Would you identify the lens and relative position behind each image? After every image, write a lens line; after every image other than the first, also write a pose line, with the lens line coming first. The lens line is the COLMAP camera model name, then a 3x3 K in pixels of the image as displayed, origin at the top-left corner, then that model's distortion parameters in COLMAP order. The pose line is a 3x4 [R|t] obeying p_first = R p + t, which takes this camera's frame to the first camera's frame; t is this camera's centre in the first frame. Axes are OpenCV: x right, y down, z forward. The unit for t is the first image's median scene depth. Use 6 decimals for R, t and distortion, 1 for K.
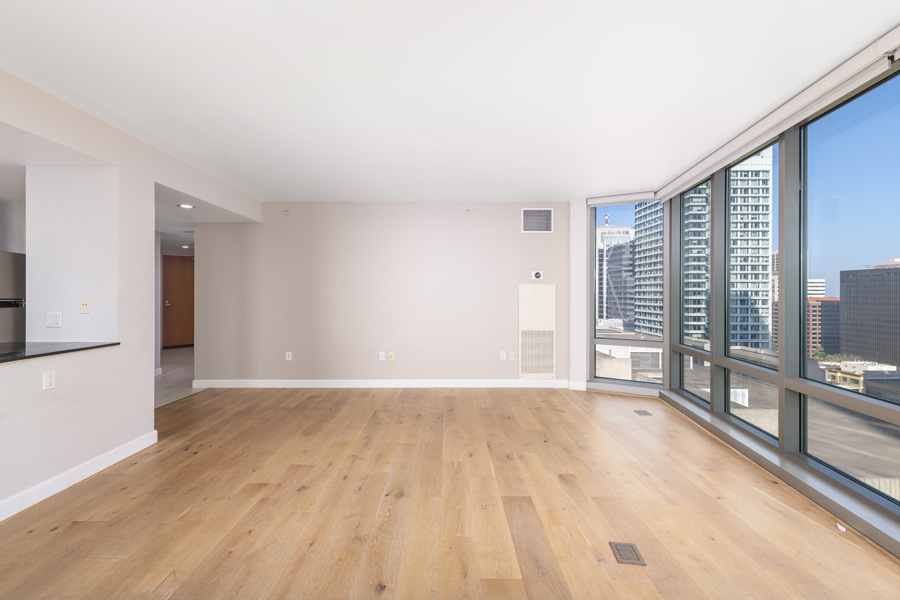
lens RADIAL K [[384.8, 0, 450.0], [0, 384.8, 300.0], [0, 0, 1]] dist [-0.000713, -0.000068]
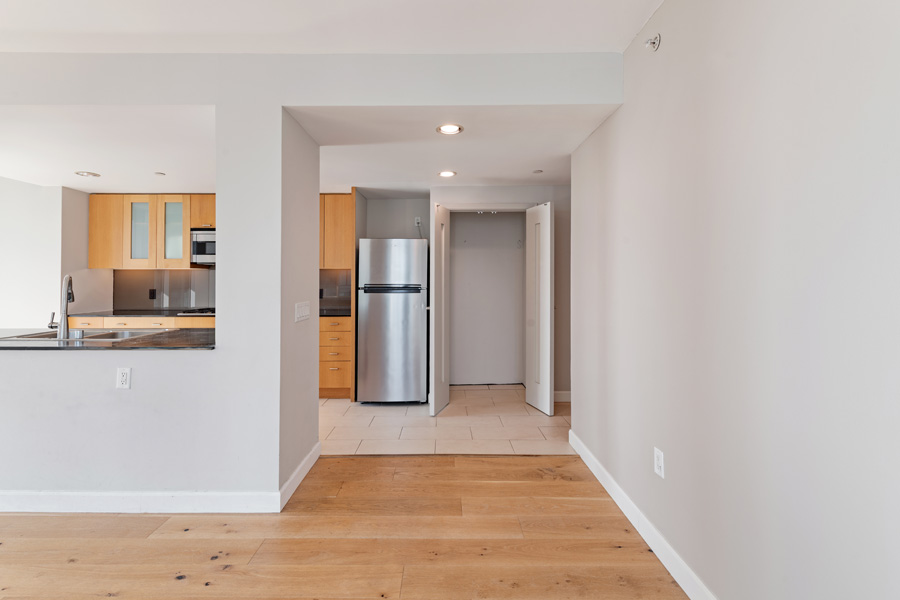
lens RADIAL K [[408.4, 0, 450.8], [0, 408.4, 269.1], [0, 0, 1]] dist [-0.000315, -0.000276]
pose [[-0.019811, -0.019035, -0.999623, -0.092606], [-0.005056, 0.999808, -0.018938, -0.020763], [0.999791, 0.004679, -0.019904, 1.360273]]
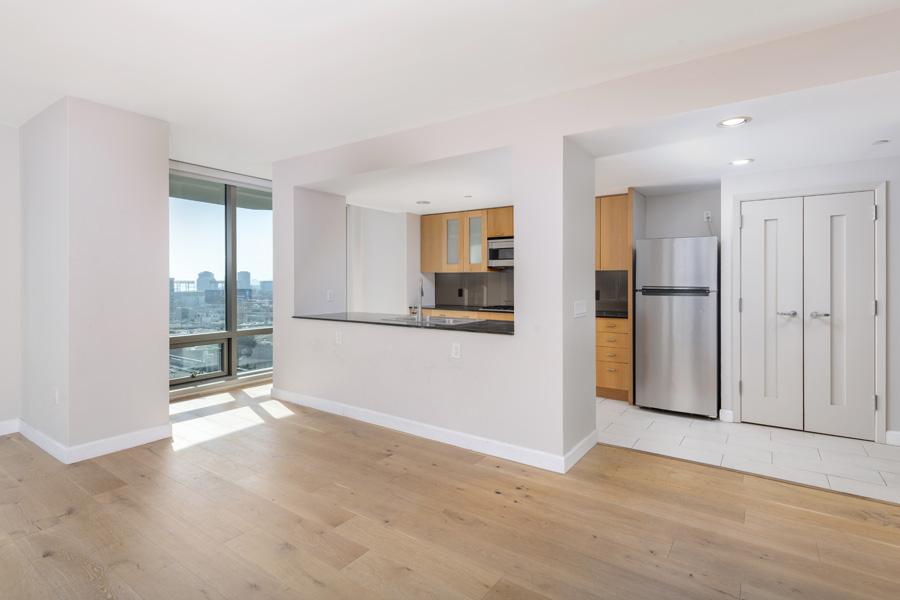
lens RADIAL K [[454.2, 0, 451.4], [0, 454.2, 277.6], [0, 0, 1]] dist [0.019385, -0.000720]
pose [[-0.597214, -0.000917, -0.802081, 0.105577], [-0.003702, 0.999992, 0.001613, -0.022616], [0.802073, 0.003933, -0.597213, 1.431358]]
